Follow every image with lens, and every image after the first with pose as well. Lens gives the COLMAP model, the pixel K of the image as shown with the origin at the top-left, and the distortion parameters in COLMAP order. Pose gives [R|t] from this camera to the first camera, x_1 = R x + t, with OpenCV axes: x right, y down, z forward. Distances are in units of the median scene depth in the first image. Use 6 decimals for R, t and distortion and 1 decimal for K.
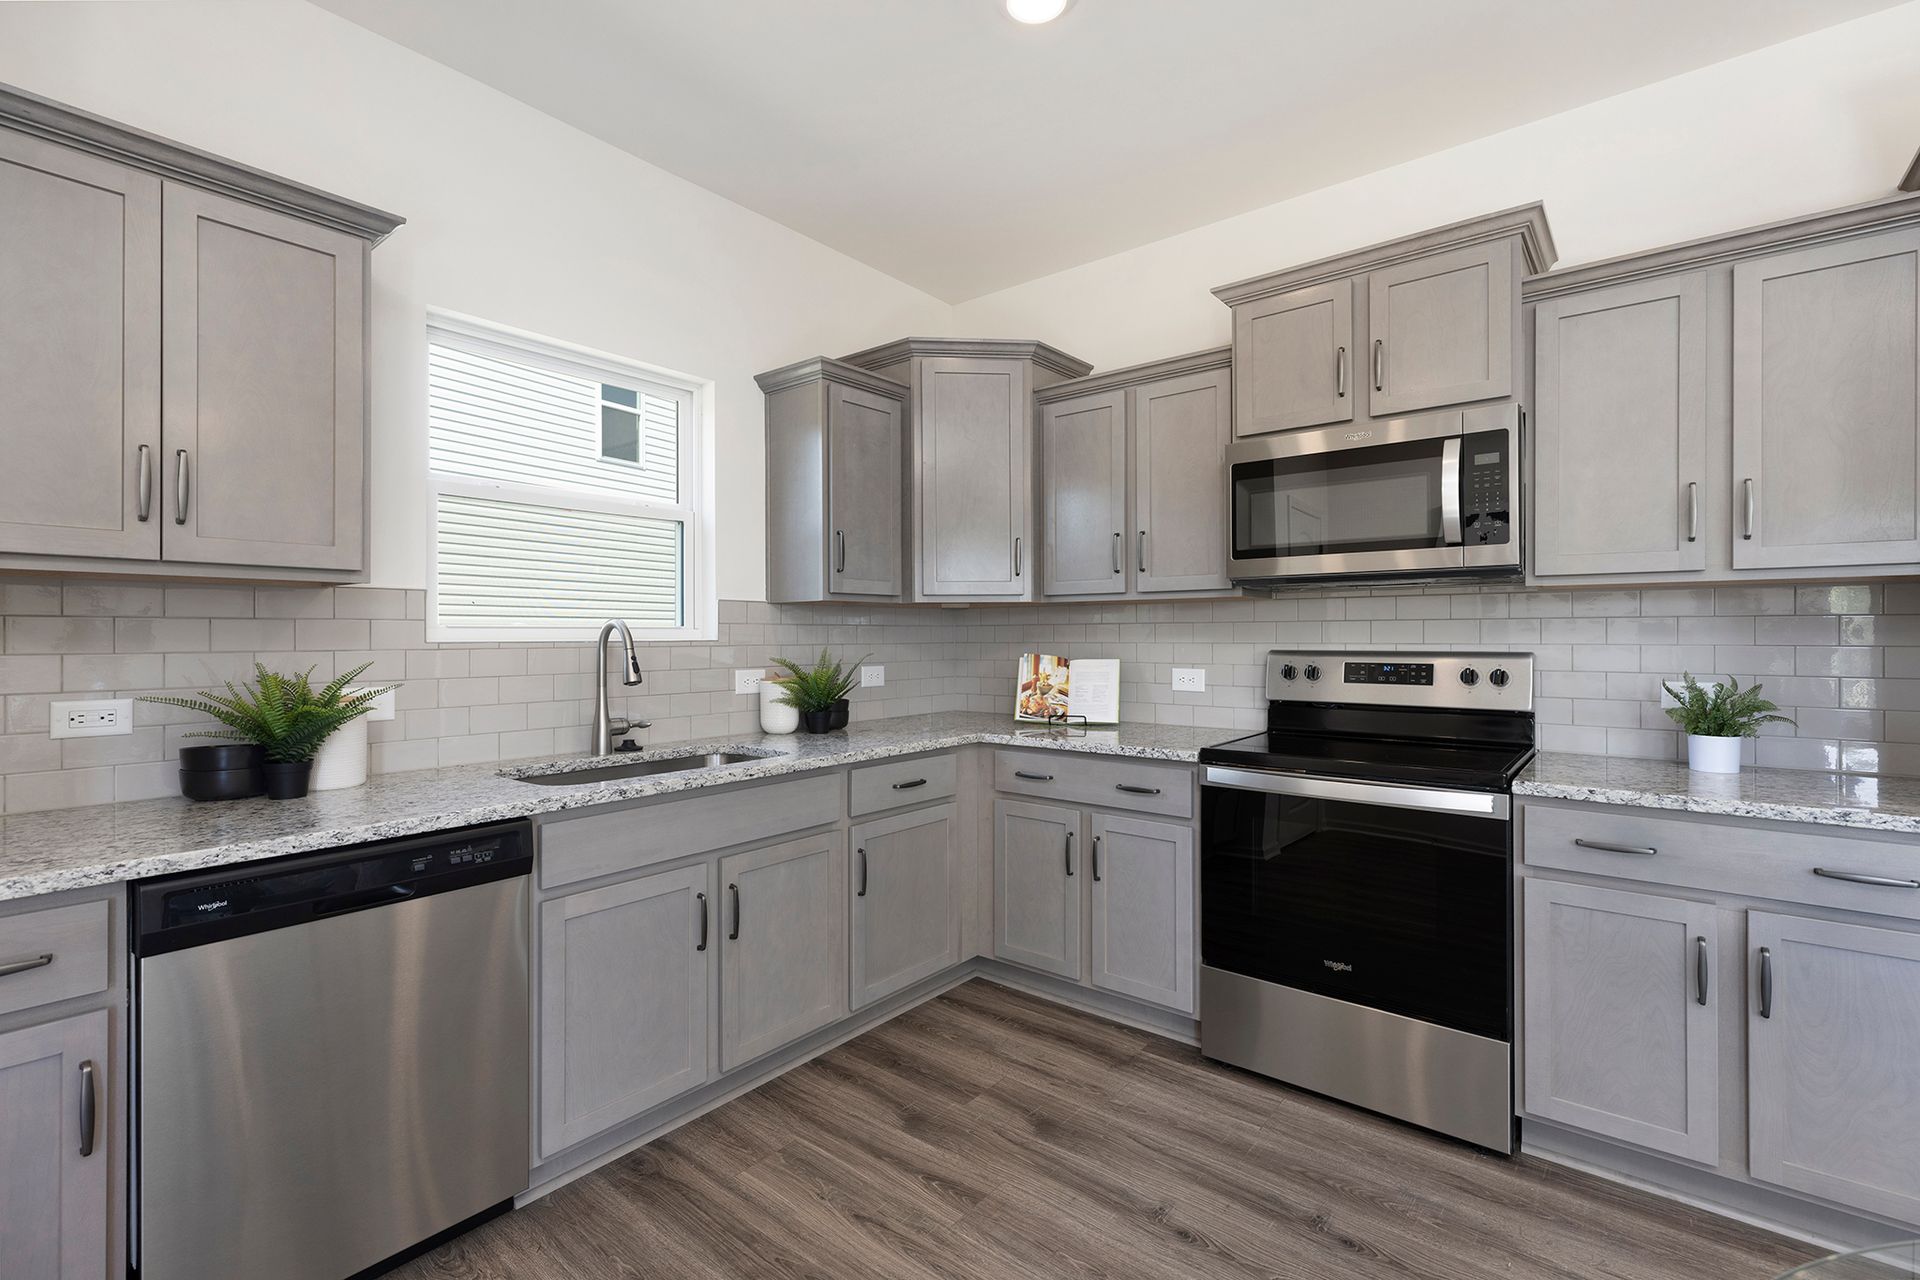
lens RADIAL K [[862.2, 0, 958.0], [0, 862.2, 633.5], [0, 0, 1]] dist [0.002795, 0.000326]
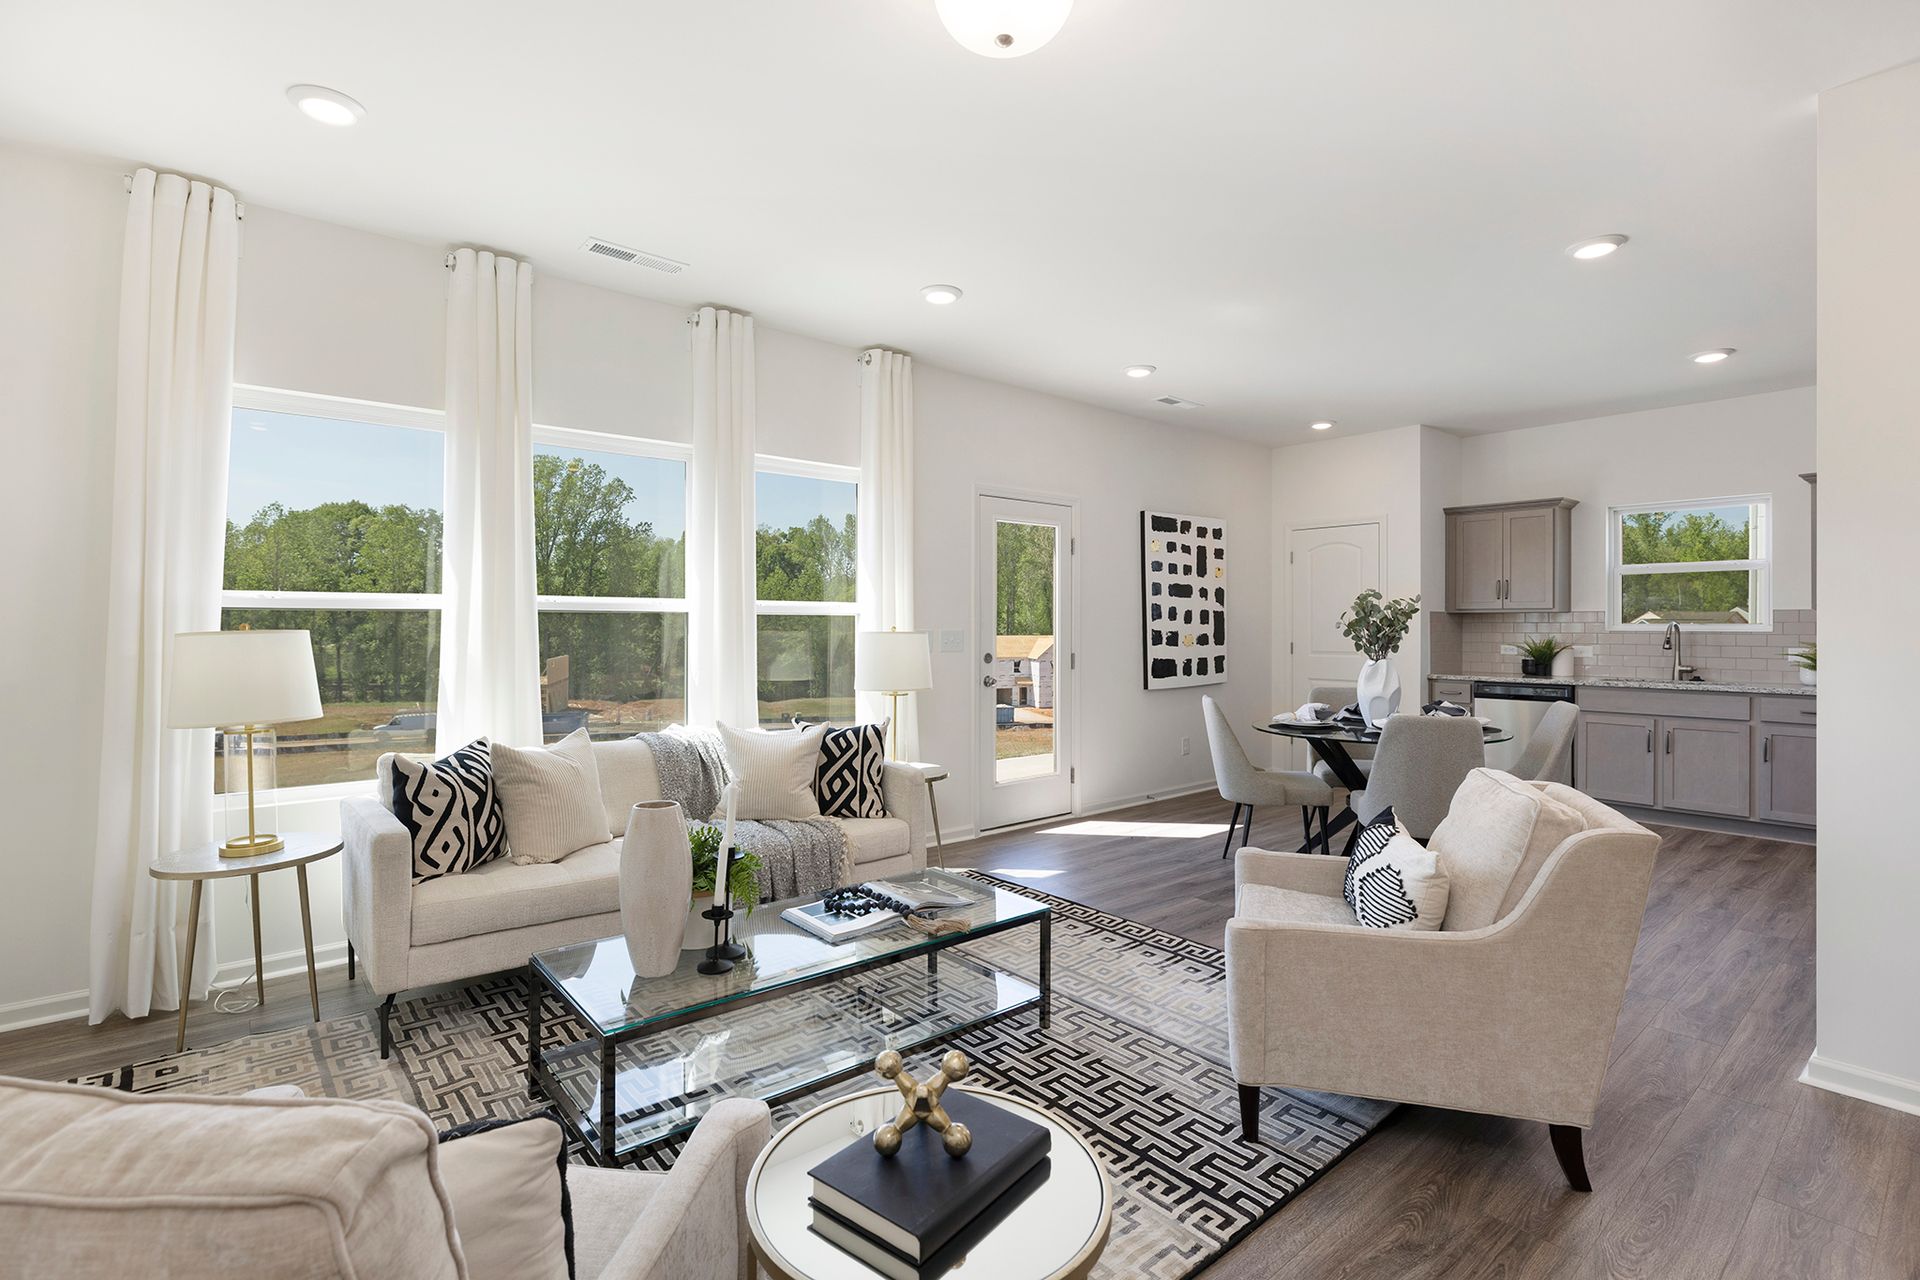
lens RADIAL K [[878.5, 0, 958.7], [0, 878.5, 617.2], [0, 0, 1]] dist [0.002098, 0.000127]
pose [[-0.176339, -0.008927, -0.984289, 1.936474], [-0.000961, 0.999960, -0.008897, -0.005293], [0.984329, -0.000623, -0.176341, -0.409536]]
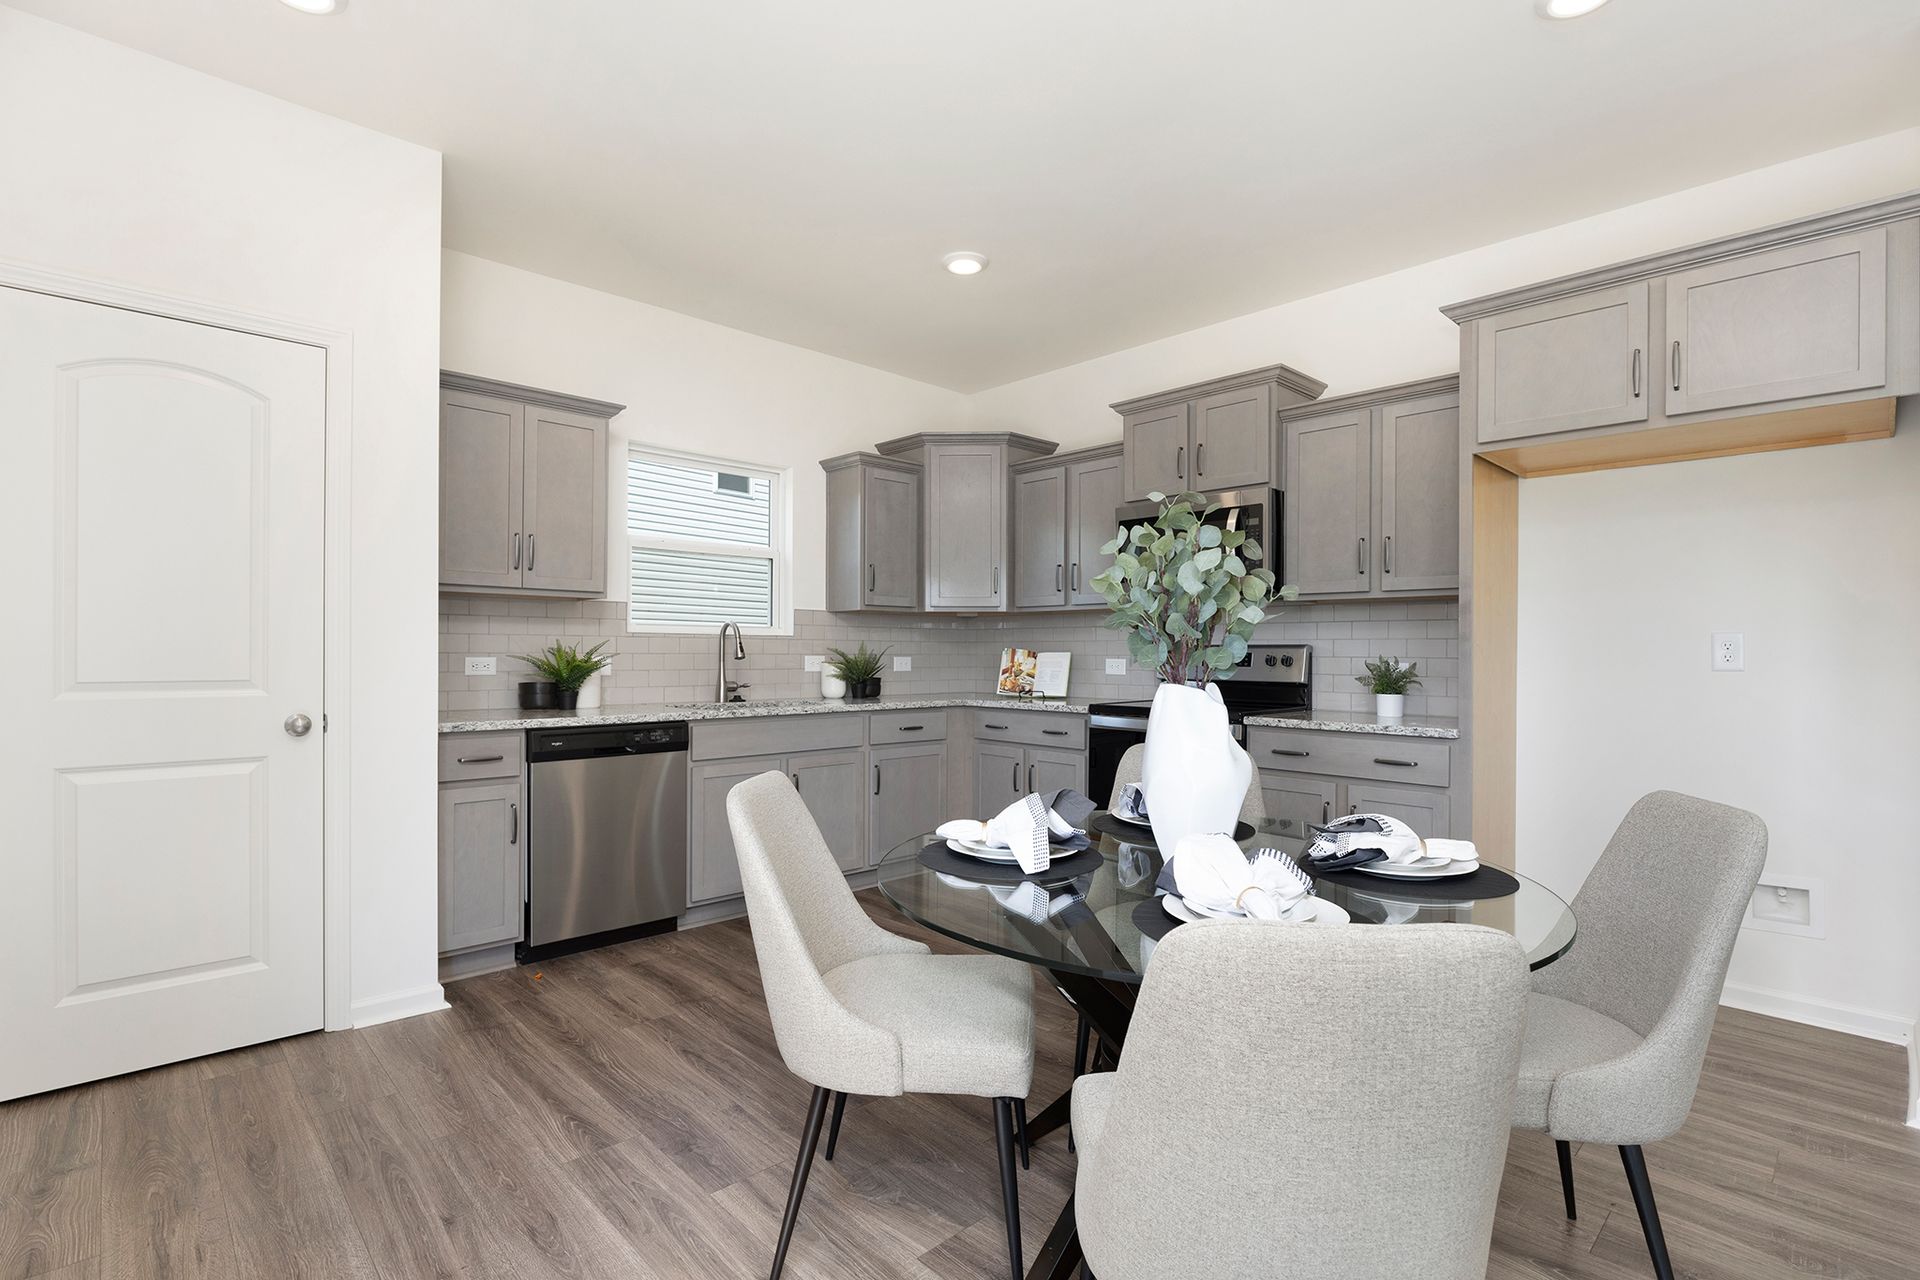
lens RADIAL K [[909.2, 0, 961.0], [0, 909.2, 651.3], [0, 0, 1]] dist [-0.015047, 0.000541]
pose [[0.992105, 0.007618, -0.125181, 0.222656], [-0.007615, 0.999971, 0.000503, 0.032927], [0.125181, 0.000455, 0.992134, -0.574844]]
